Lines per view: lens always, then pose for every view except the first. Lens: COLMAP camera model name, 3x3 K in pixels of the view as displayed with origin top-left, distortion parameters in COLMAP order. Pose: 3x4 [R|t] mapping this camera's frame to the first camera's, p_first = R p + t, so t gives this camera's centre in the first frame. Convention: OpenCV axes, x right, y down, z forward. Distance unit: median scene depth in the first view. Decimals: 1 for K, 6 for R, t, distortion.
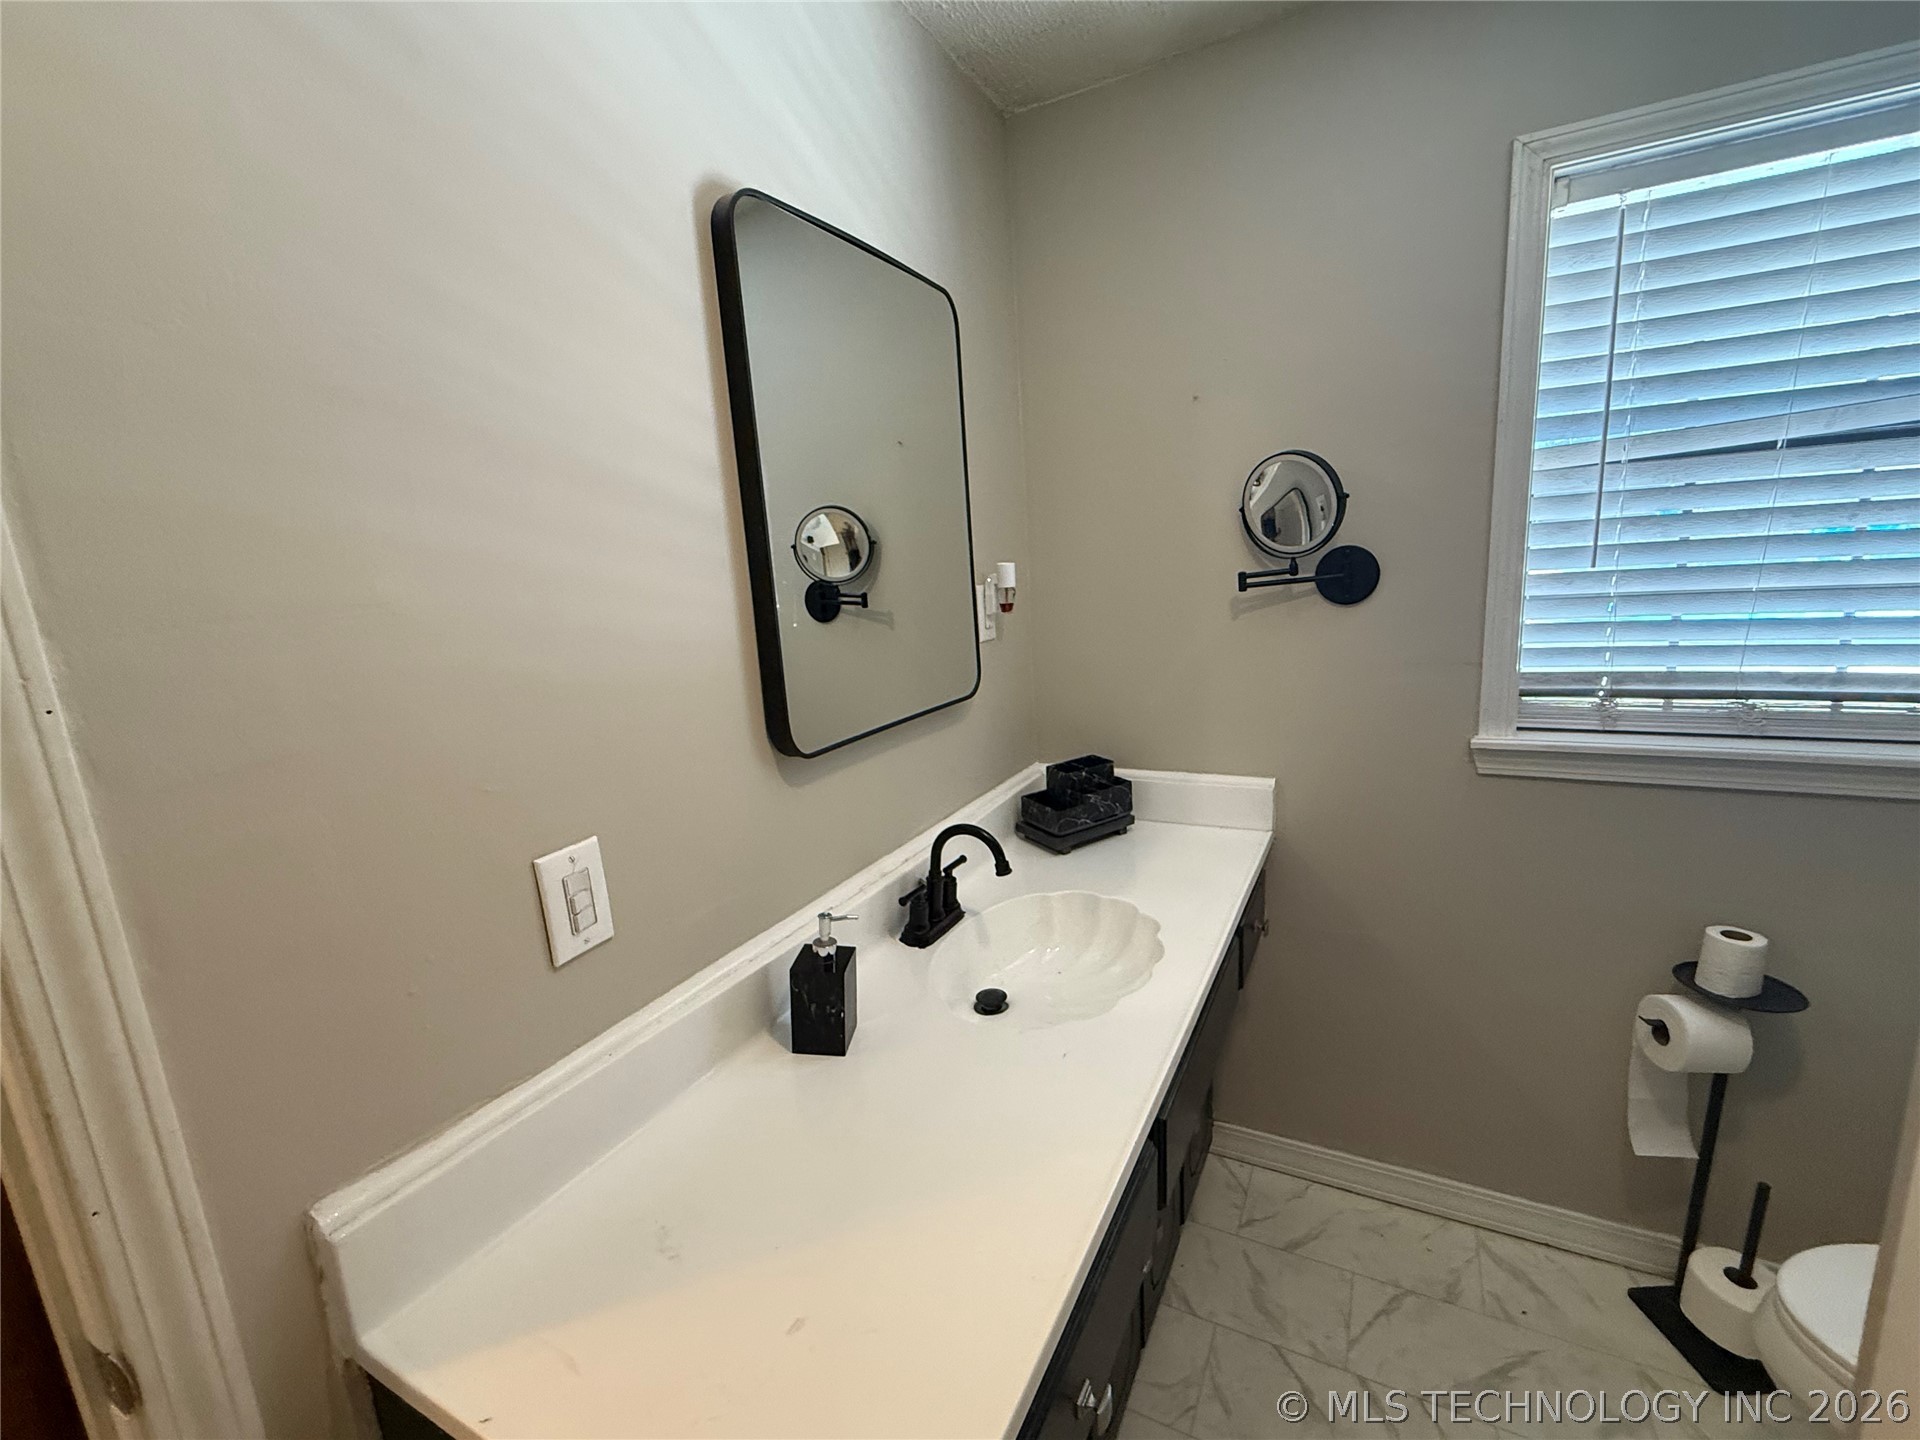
lens RADIAL K [[822.0, 0, 966.6], [0, 822.0, 719.8], [0, 0, 1]] dist [0.002897, 0.000467]
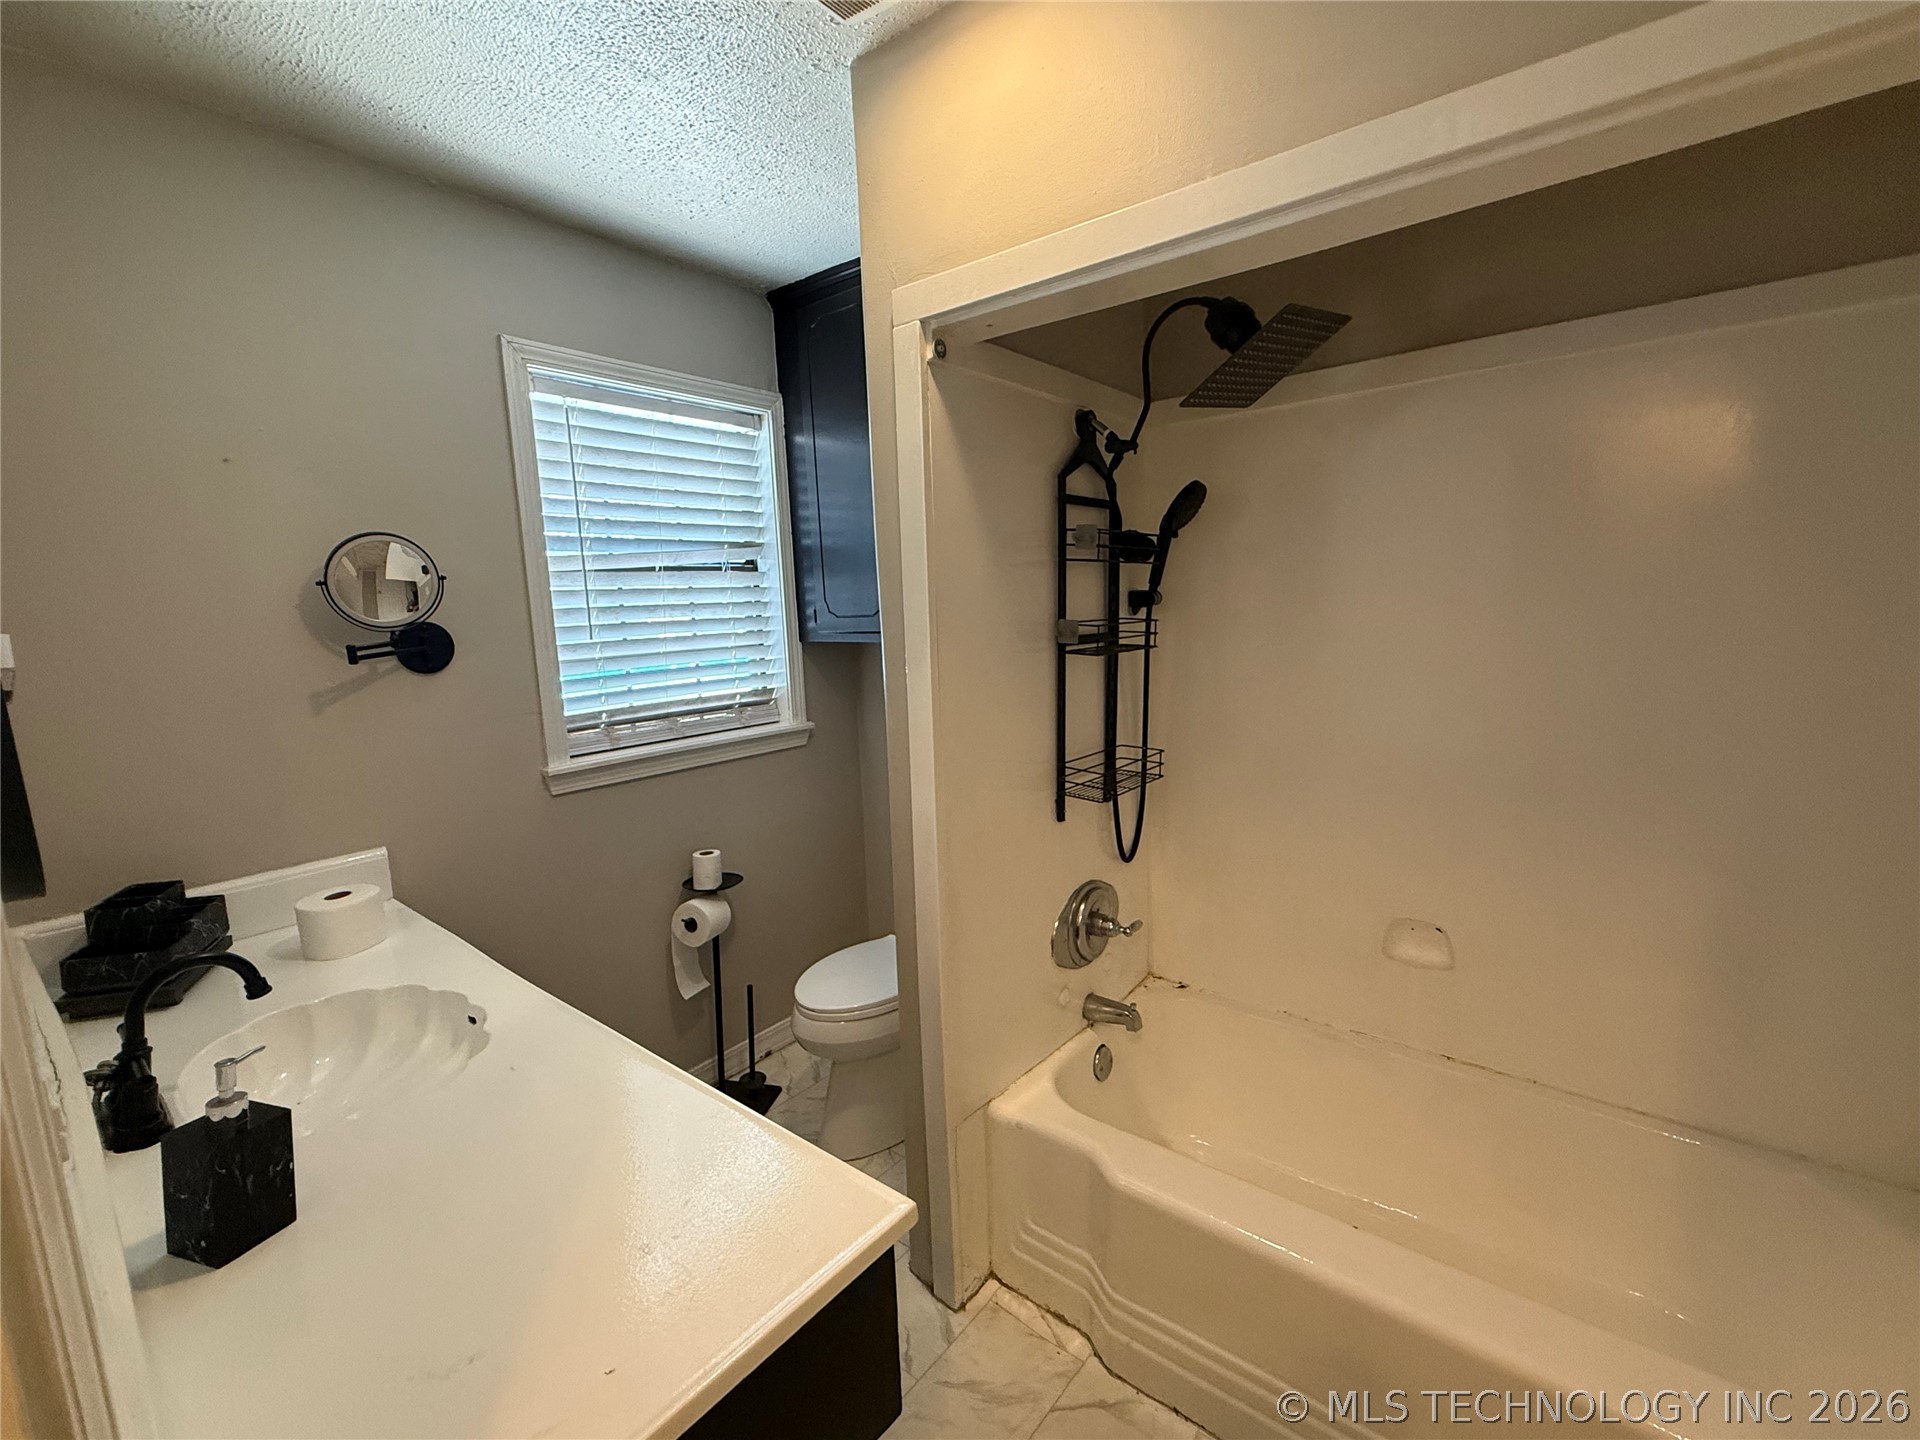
lens RADIAL K [[822.0, 0, 966.6], [0, 822.0, 719.8], [0, 0, 1]] dist [0.002897, 0.000467]
pose [[0.198499, -0.093949, 0.975588, -0.551549], [0.207615, 0.976837, 0.051827, 0.017527], [-0.957859, 0.192259, 0.213406, 0.072936]]
